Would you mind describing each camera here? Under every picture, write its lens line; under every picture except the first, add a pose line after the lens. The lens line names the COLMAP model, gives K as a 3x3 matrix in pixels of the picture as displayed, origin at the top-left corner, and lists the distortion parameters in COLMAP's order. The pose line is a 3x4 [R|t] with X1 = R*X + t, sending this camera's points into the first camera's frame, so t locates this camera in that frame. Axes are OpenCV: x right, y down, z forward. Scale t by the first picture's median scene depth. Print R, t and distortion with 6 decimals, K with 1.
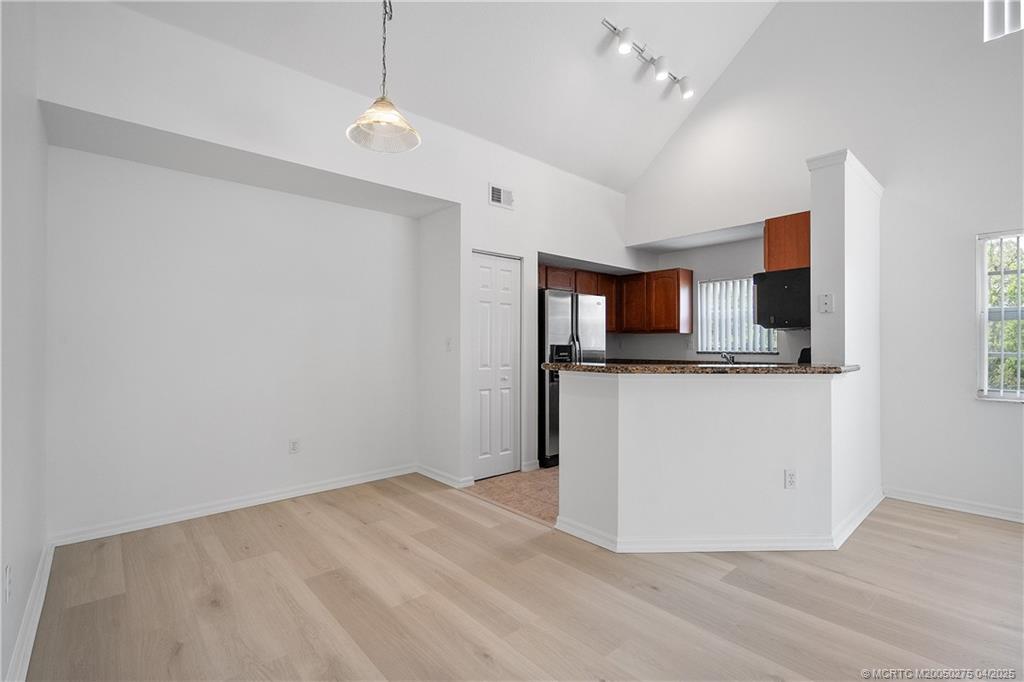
lens RADIAL K [[462.8, 0, 508.2], [0, 462.8, 354.1], [0, 0, 1]] dist [-0.011661, 0.002608]
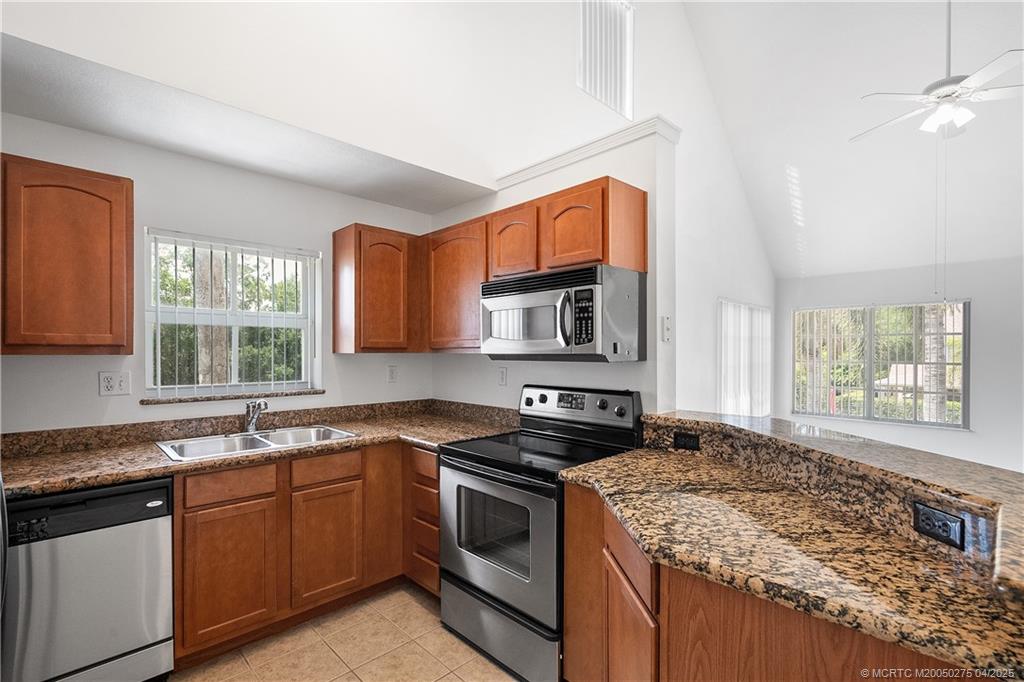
lens RADIAL K [[462.8, 0, 515.6], [0, 462.8, 357.4], [0, 0, 1]] dist [-0.011661, 0.002608]
pose [[-0.055530, -0.012617, 0.998377, -0.013818], [0.016293, 0.999776, 0.013541, -0.046536], [-0.998324, 0.017018, -0.055312, 0.747072]]
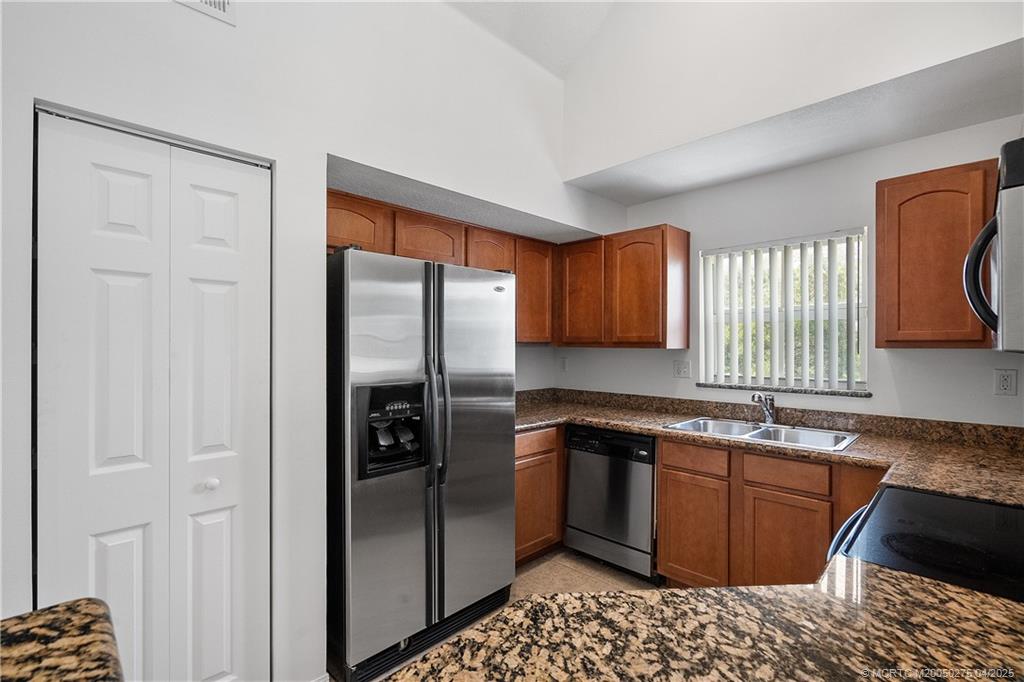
lens RADIAL K [[462.8, 0, 516.8], [0, 462.8, 348.9], [0, 0, 1]] dist [-0.011661, 0.002608]
pose [[0.997134, 0.001205, 0.075644, 0.171773], [-0.000359, 0.999937, -0.011194, -0.042055], [-0.075653, 0.011135, 0.997072, 0.518346]]
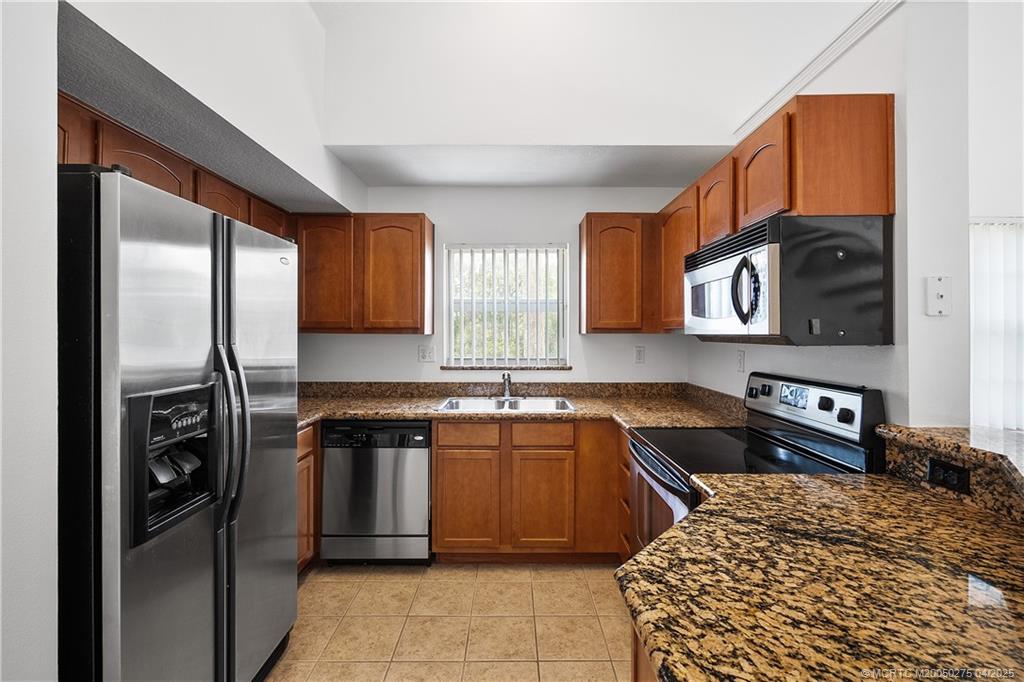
lens RADIAL K [[462.8, 0, 515.5], [0, 462.8, 335.0], [0, 0, 1]] dist [-0.011661, 0.002608]
pose [[0.655706, -0.003633, 0.755008, 0.037550], [0.012126, 0.999910, -0.005720, -0.043146], [-0.754919, 0.012907, 0.655691, 0.595426]]
